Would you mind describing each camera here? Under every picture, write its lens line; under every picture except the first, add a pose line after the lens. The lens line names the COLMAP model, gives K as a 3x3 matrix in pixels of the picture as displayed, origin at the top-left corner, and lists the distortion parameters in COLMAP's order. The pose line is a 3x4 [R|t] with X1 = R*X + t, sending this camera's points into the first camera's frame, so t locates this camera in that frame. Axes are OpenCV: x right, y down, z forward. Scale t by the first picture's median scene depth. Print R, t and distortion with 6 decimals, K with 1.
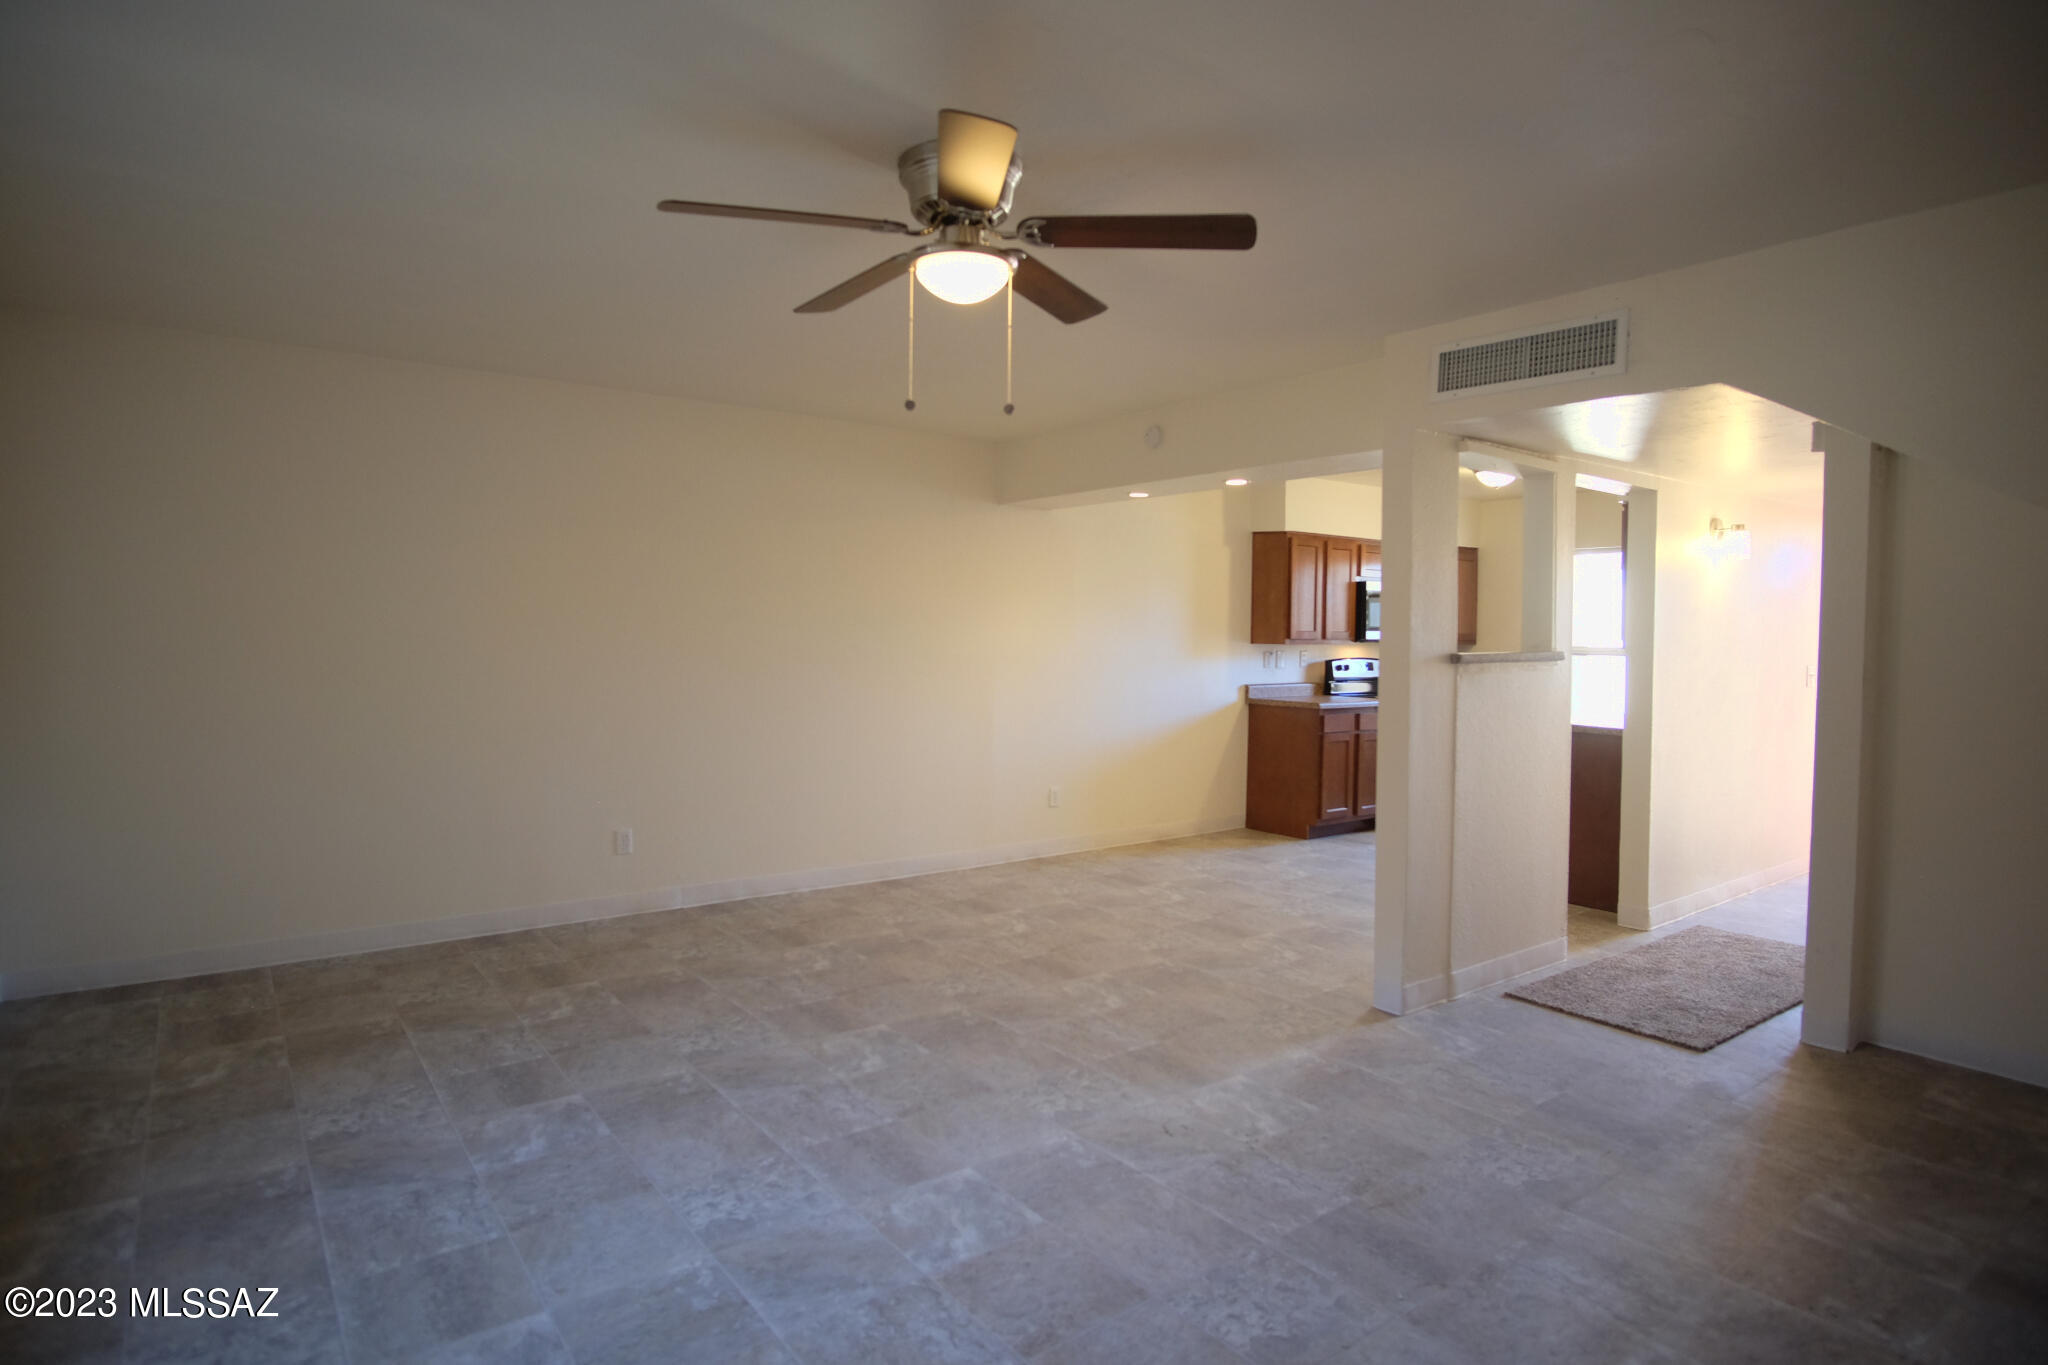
lens RADIAL K [[1101.6, 0, 1025.4], [0, 1101.6, 666.5], [0, 0, 1]] dist [-0.025826, 0.004123]
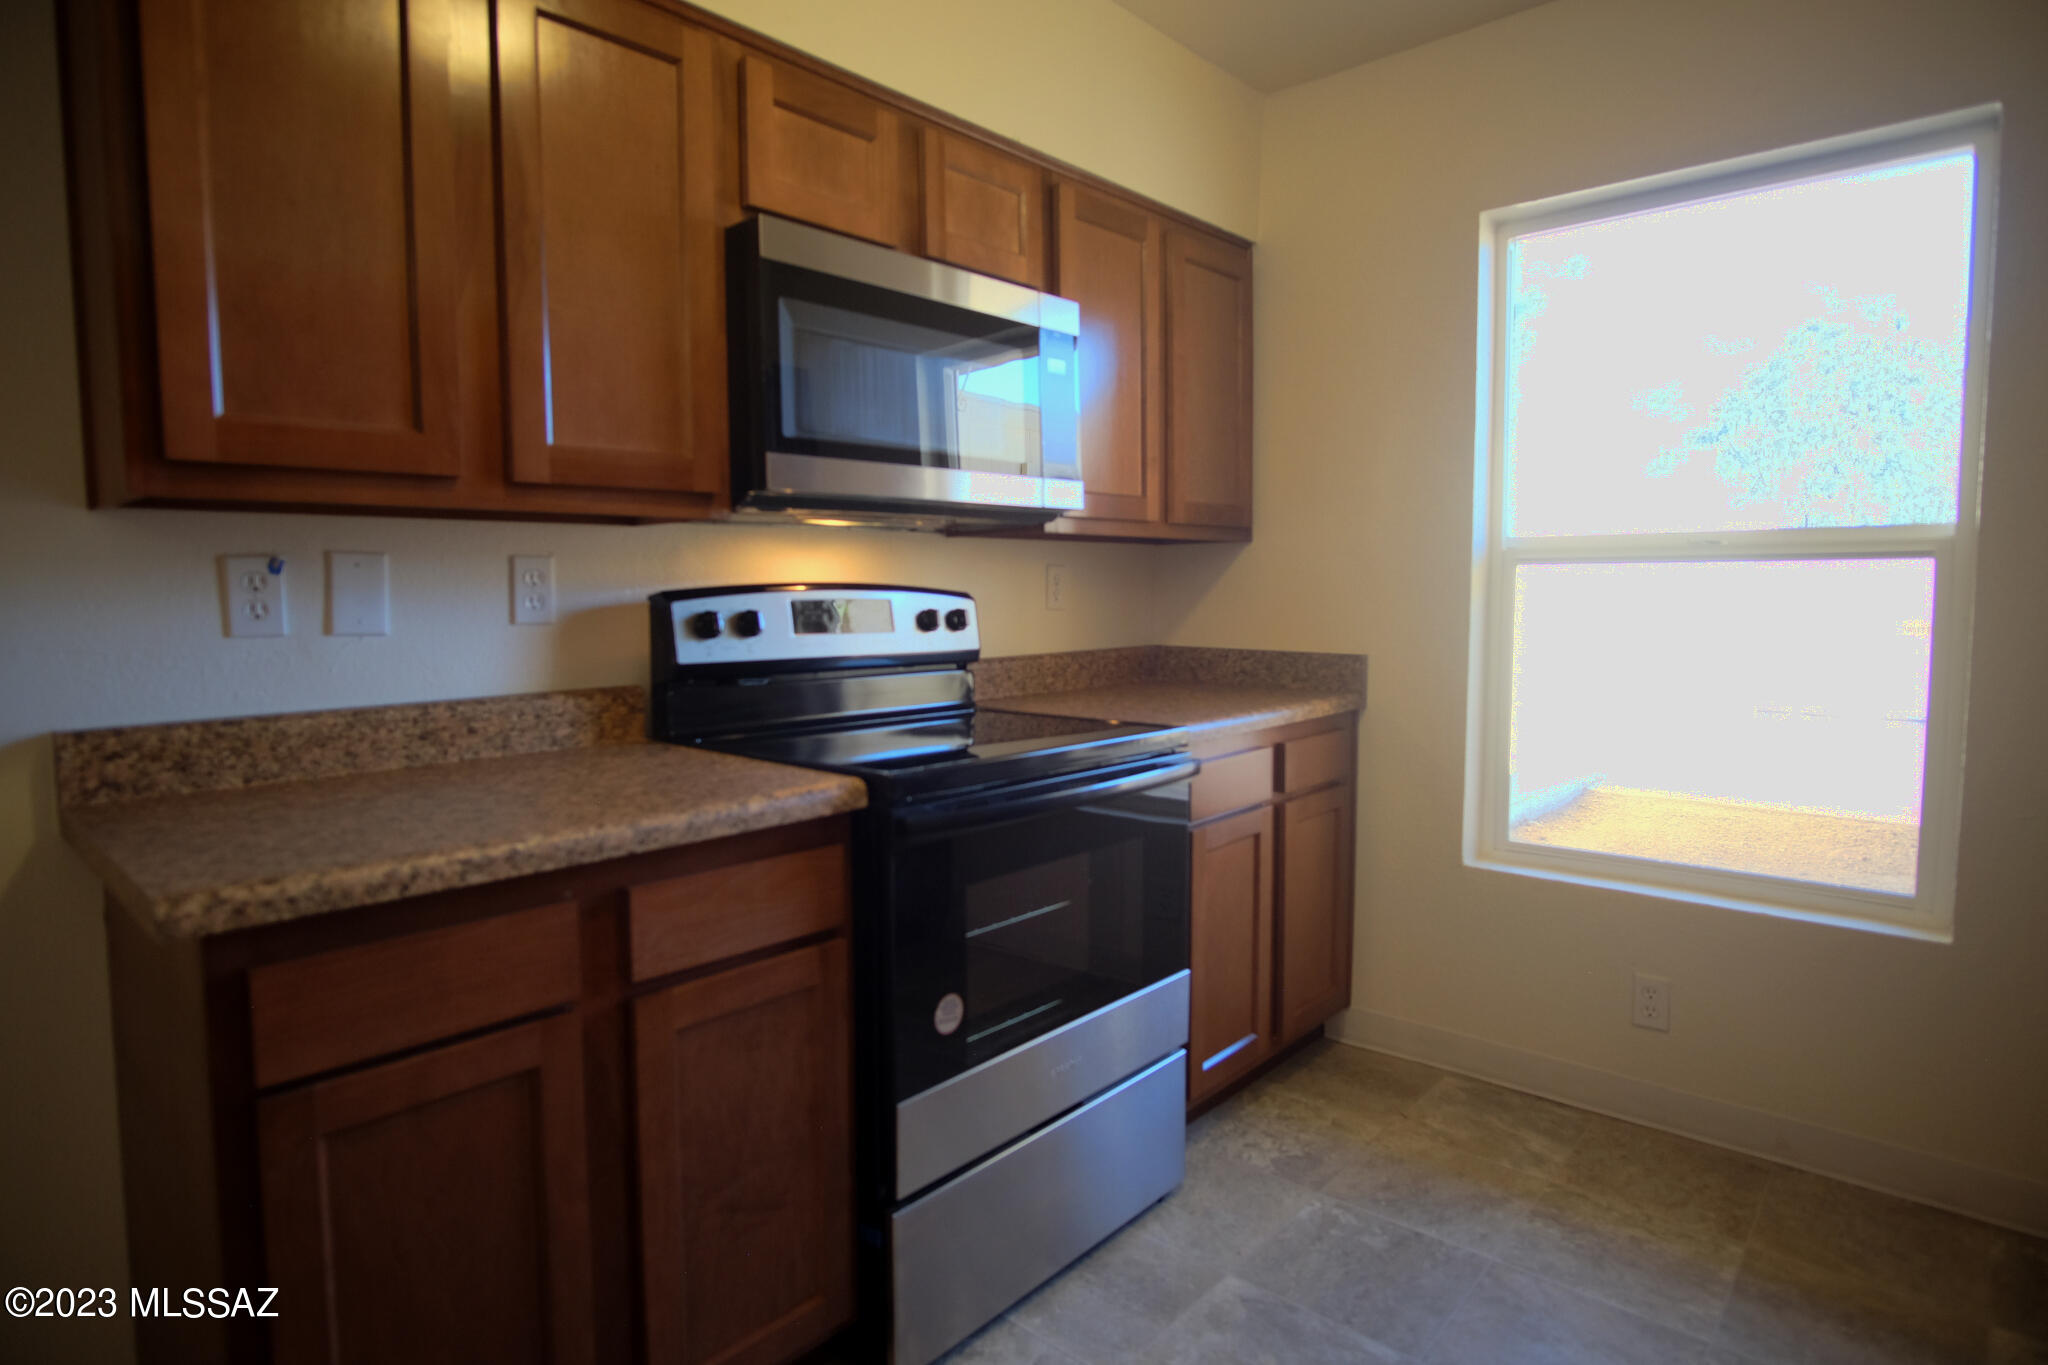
lens RADIAL K [[1101.6, 0, 1025.4], [0, 1101.6, 666.5], [0, 0, 1]] dist [-0.025826, 0.004123]
pose [[0.977721, -0.022490, 0.208702, 0.305412], [0.012847, 0.998791, 0.047443, -0.000316], [-0.209517, -0.043705, 0.976828, 0.763926]]
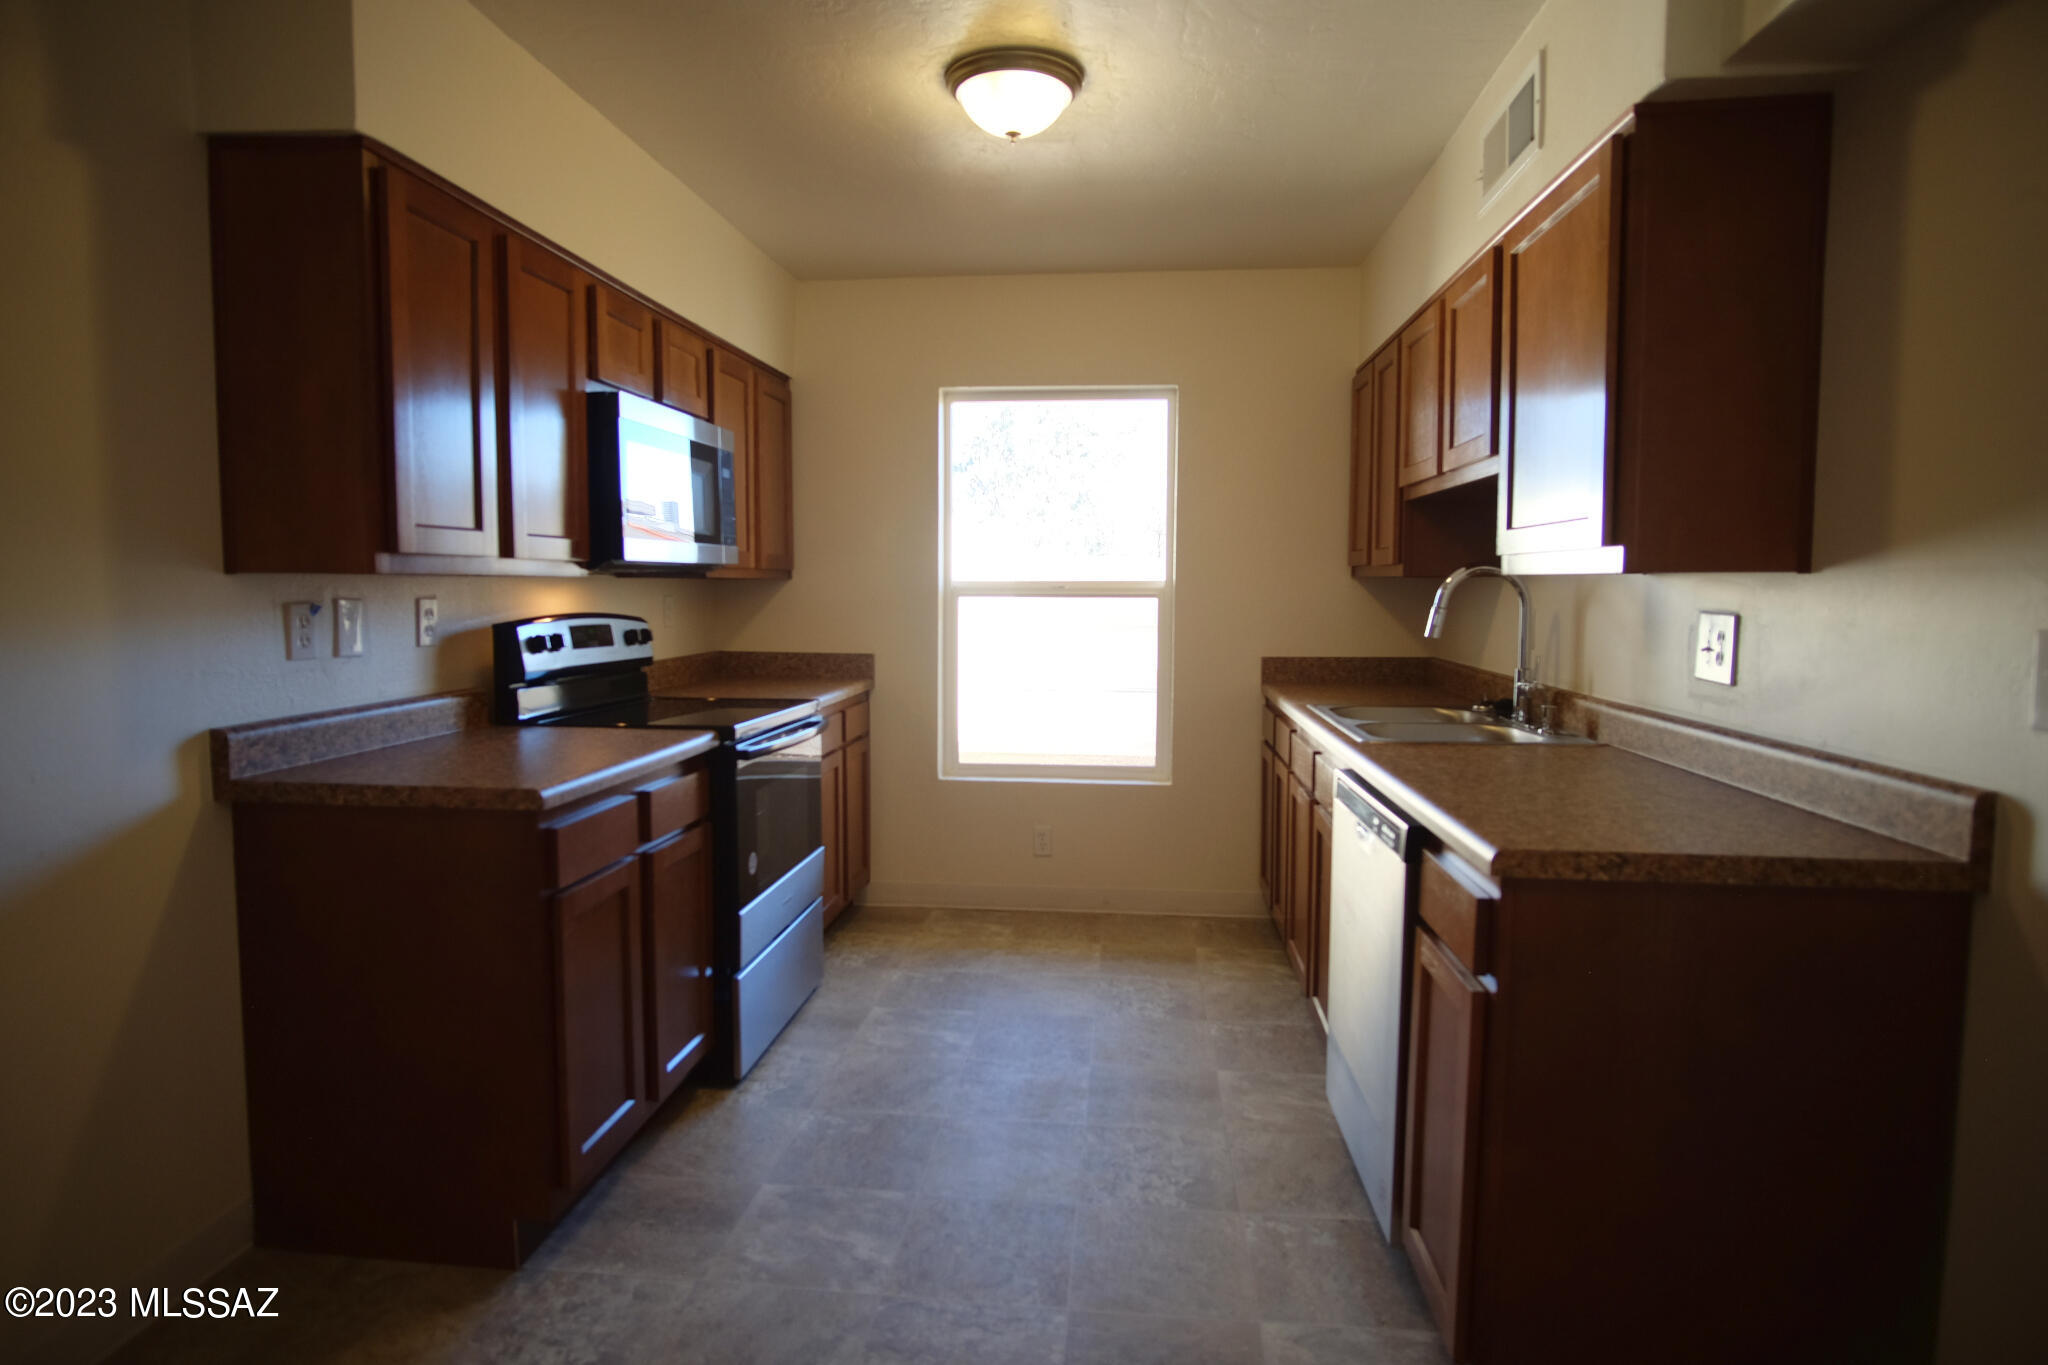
lens RADIAL K [[1101.6, 0, 1025.4], [0, 1101.6, 666.5], [0, 0, 1]] dist [-0.025826, 0.004123]
pose [[0.670246, -0.052483, 0.740280, 0.134956], [0.017595, 0.998340, 0.054849, -0.008134], [-0.741930, -0.023737, 0.670057, 0.662683]]
